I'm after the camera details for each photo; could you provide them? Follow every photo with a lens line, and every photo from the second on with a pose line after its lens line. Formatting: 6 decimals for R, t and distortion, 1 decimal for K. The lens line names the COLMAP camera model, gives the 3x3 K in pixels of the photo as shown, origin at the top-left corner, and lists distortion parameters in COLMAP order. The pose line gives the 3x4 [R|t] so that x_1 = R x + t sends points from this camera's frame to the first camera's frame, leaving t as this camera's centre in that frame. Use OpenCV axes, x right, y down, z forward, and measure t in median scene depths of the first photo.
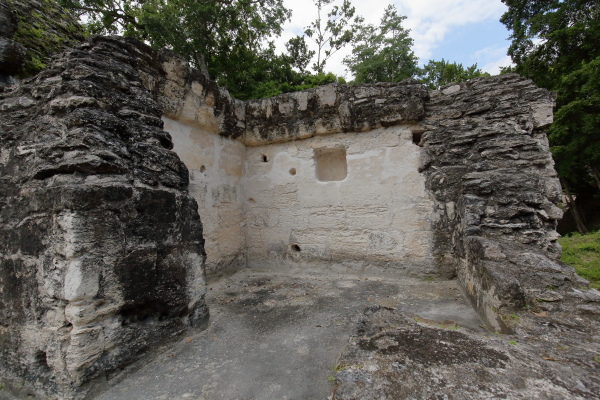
lens RADIAL K [[270.7, 0, 302.4], [0, 270.7, 200.5], [0, 0, 1]] dist [-0.001693, 0.000676]
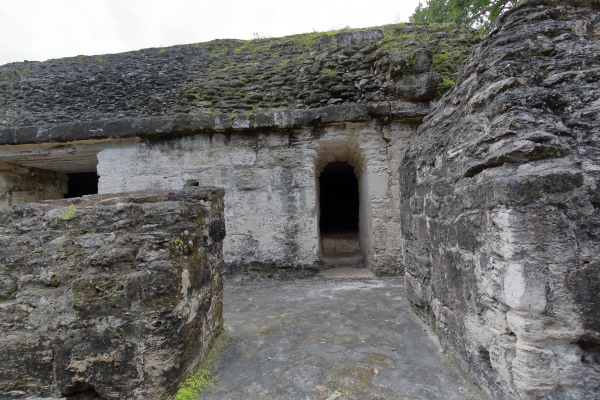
lens RADIAL K [[270.7, 0, 302.4], [0, 270.7, 200.5], [0, 0, 1]] dist [-0.001693, 0.000676]
pose [[0.295738, -0.047824, -0.954071, -0.181605], [0.057359, 0.997833, -0.032238, 0.007327], [0.953546, -0.045191, 0.297840, 0.086221]]
